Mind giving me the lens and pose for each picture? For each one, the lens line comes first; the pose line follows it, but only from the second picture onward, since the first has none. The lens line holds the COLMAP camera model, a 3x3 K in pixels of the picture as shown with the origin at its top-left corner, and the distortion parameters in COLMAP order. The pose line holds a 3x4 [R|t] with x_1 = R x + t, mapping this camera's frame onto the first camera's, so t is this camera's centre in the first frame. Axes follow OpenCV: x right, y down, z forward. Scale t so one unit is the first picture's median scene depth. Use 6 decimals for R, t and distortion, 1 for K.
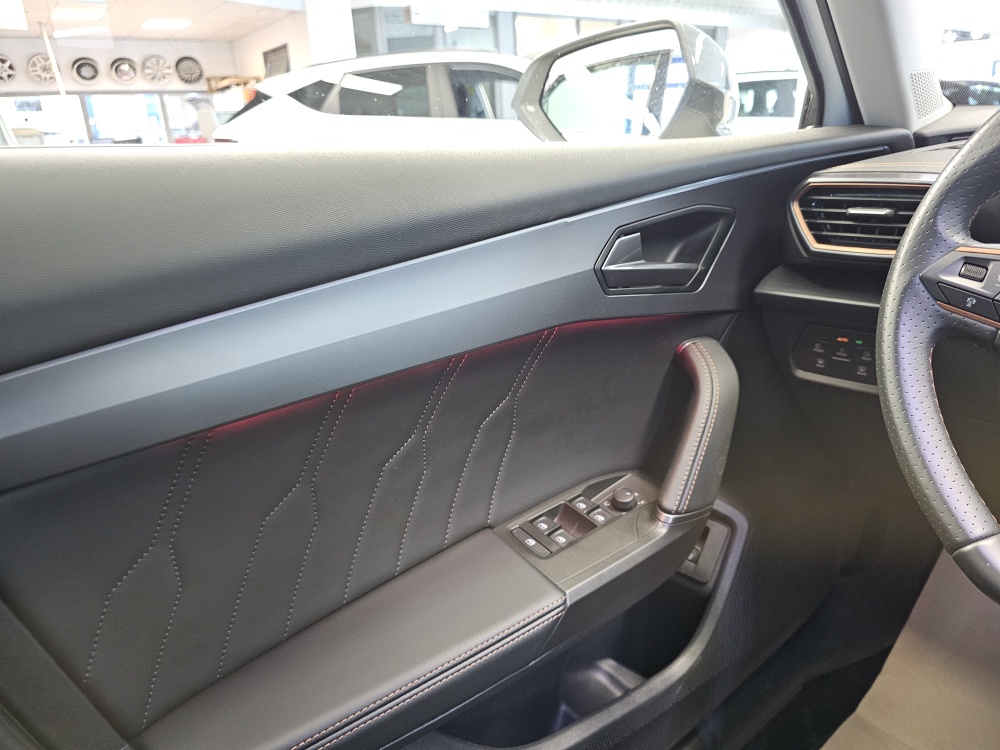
lens RADIAL K [[688.9, 0, 507.1], [0, 688.9, 370.6], [0, 0, 1]] dist [0.041533, -0.052078]
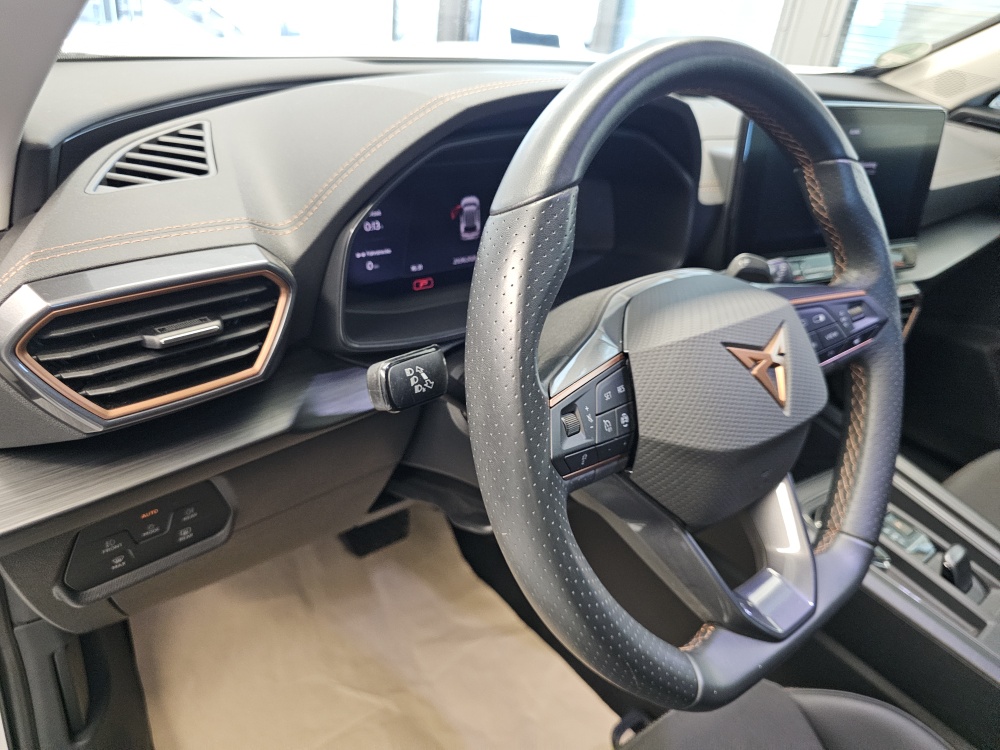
lens RADIAL K [[688.9, 0, 482.1], [0, 688.9, 368.2], [0, 0, 1]] dist [0.041533, -0.052078]
pose [[0.016069, -0.431182, 0.902122, 0.000829], [0.227805, 0.880088, 0.416593, -0.363616], [-0.973574, 0.198814, 0.112368, 0.671443]]
